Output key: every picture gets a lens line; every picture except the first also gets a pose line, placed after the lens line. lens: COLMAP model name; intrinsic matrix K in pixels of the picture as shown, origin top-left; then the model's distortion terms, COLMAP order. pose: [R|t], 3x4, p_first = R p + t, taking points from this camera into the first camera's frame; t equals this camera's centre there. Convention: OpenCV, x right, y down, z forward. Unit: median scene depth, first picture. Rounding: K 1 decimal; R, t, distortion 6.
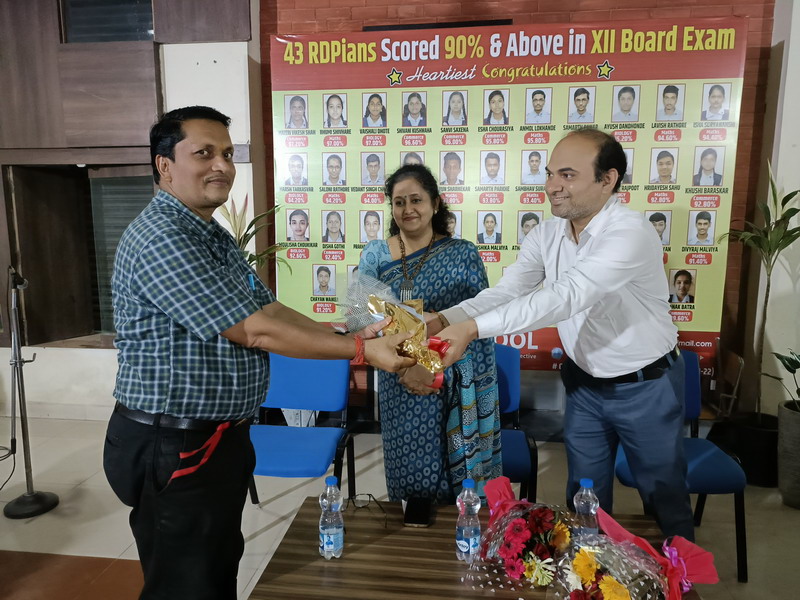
lens RADIAL K [[616.8, 0, 402.2], [0, 616.8, 307.7], [0, 0, 1]] dist [0.079275, -0.082225]
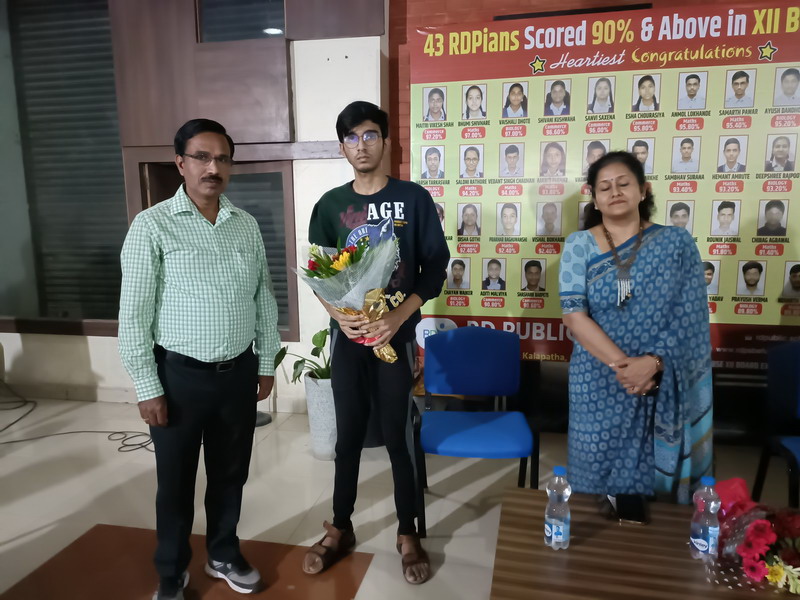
lens RADIAL K [[616.8, 0, 401.4], [0, 616.8, 313.0], [0, 0, 1]] dist [0.079275, -0.082225]
pose [[0.996501, 0.005701, -0.083386, -0.143630], [-0.004298, 0.999846, 0.016998, 0.003349], [0.083470, -0.016580, 0.996372, -0.004016]]
